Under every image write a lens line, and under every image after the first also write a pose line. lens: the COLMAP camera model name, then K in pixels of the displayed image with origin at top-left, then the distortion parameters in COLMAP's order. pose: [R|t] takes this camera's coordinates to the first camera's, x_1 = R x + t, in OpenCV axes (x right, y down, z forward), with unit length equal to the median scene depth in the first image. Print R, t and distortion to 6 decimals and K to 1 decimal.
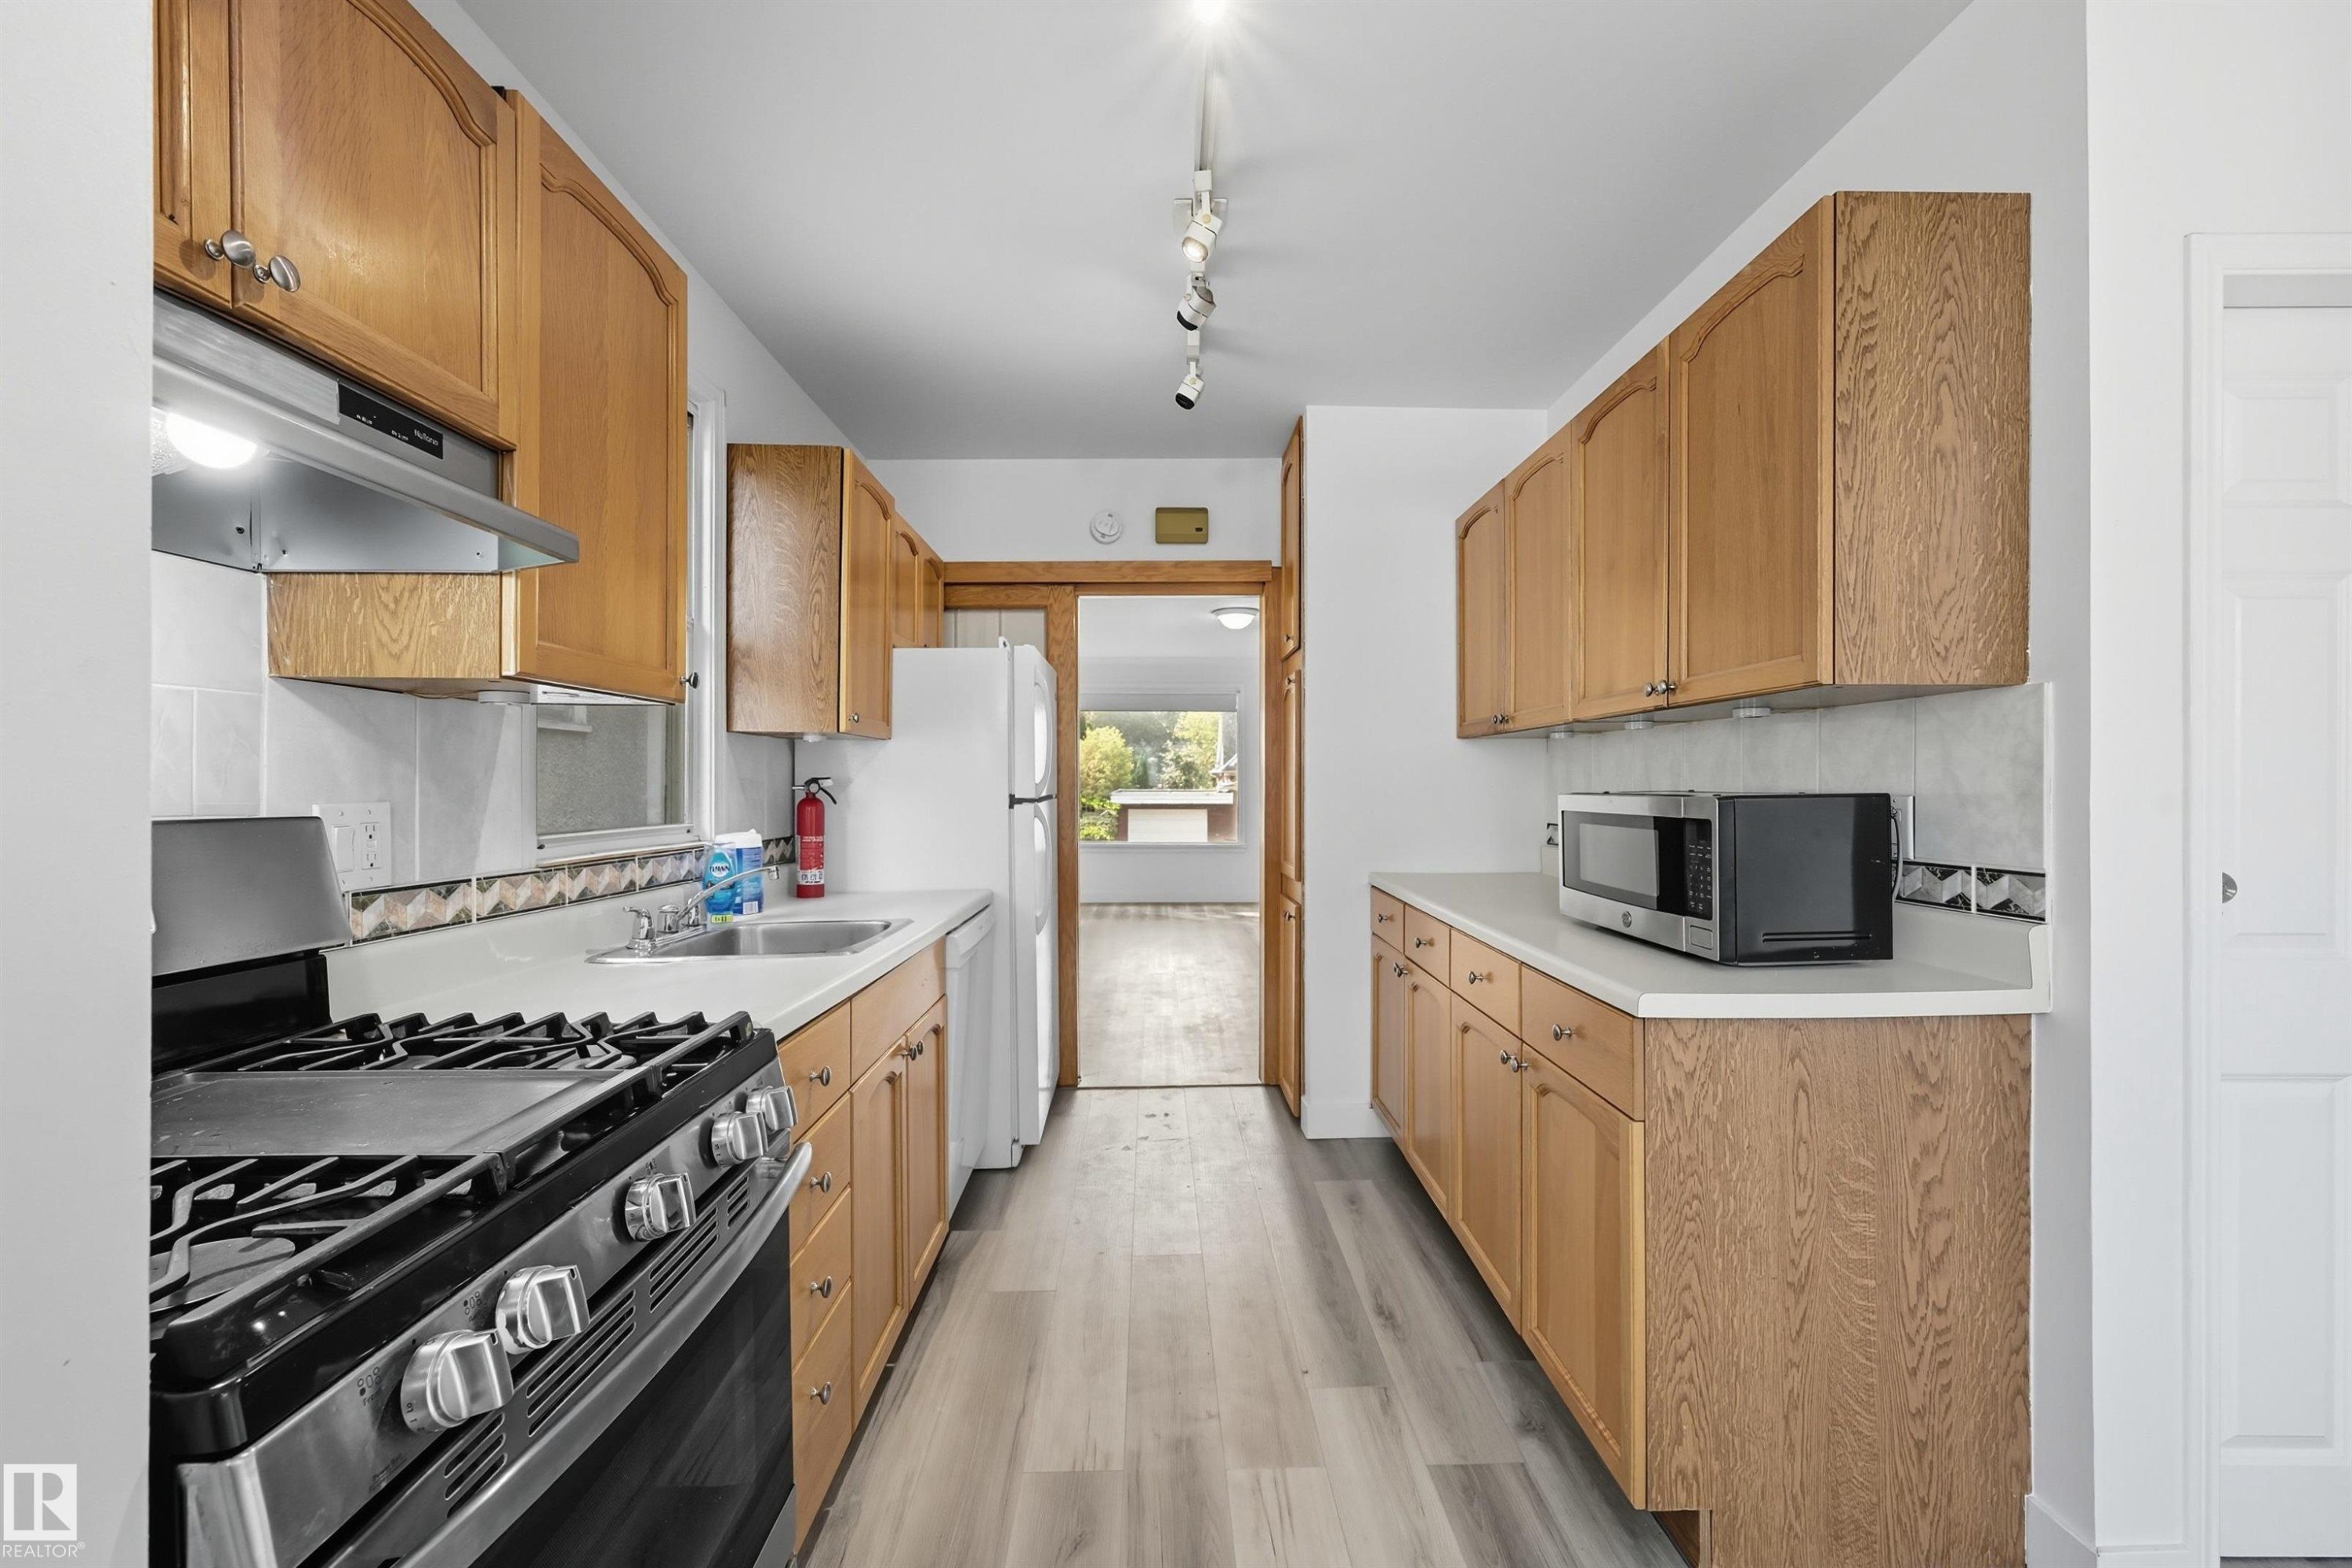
lens RADIAL K [[936.3, 0, 1176.0], [0, 936.3, 784.0], [0, 0, 1]] dist [0.000559, -0.000203]
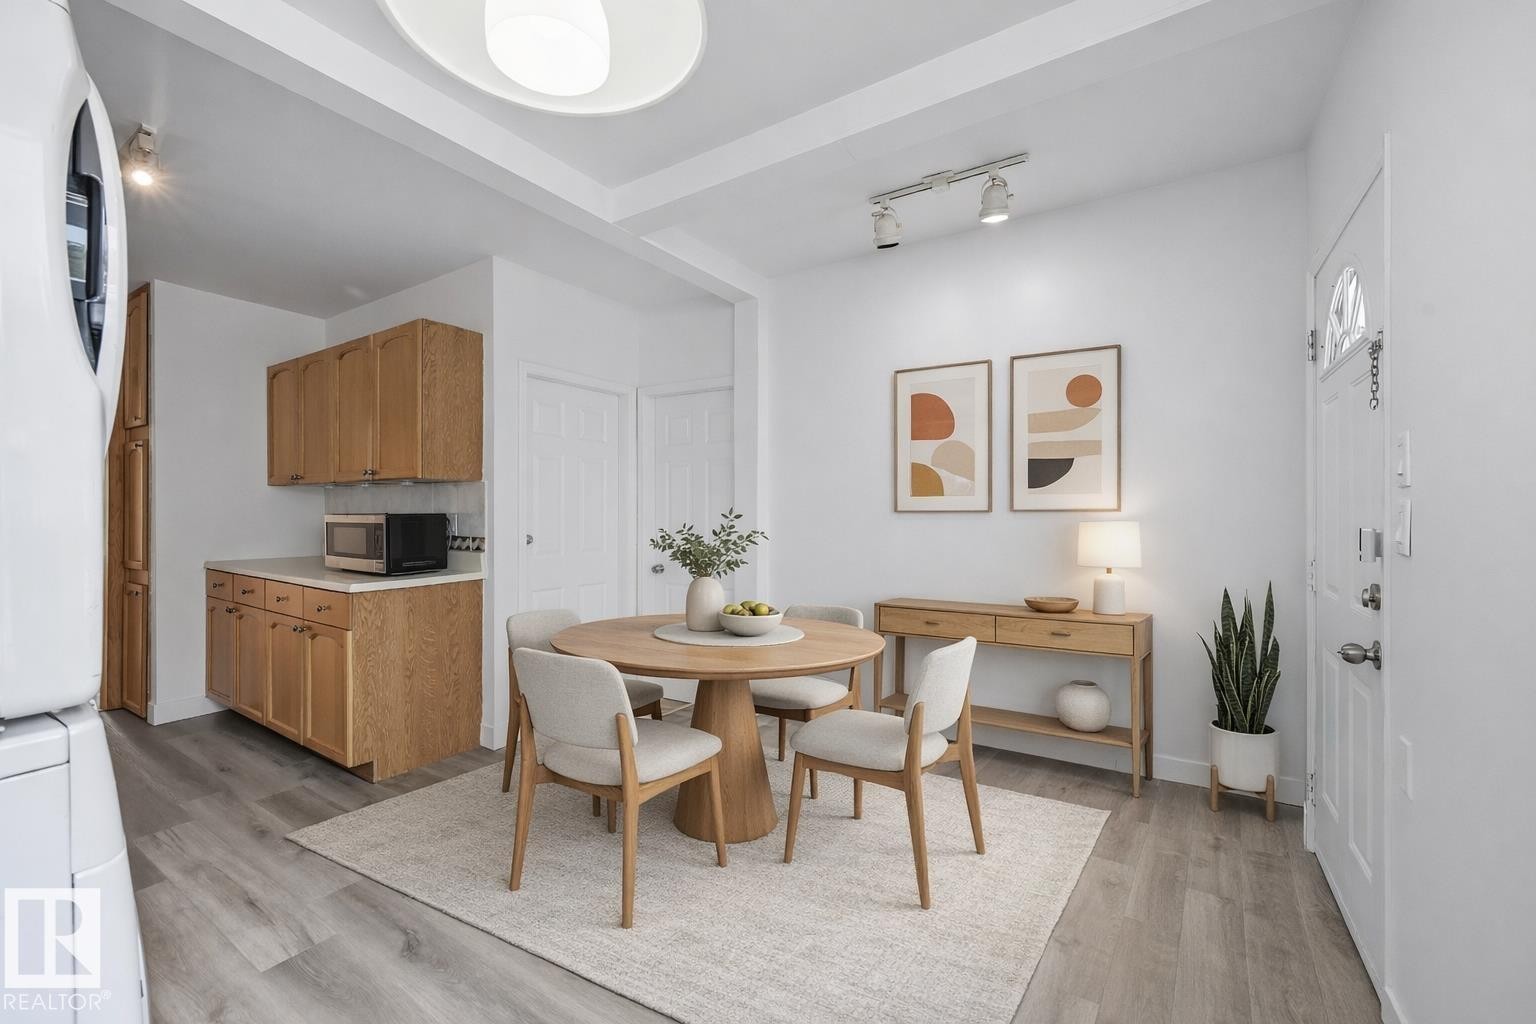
lens RADIAL K [[611.4, 0, 768.0], [0, 611.4, 512.0], [0, 0, 1]] dist [0.000559, -0.000203]
pose [[0.554233, 0.000670, 0.832361, -0.258812], [-0.001906, 0.999998, 0.000464, 0.000933], [-0.832359, -0.001844, 0.554234, -0.807086]]
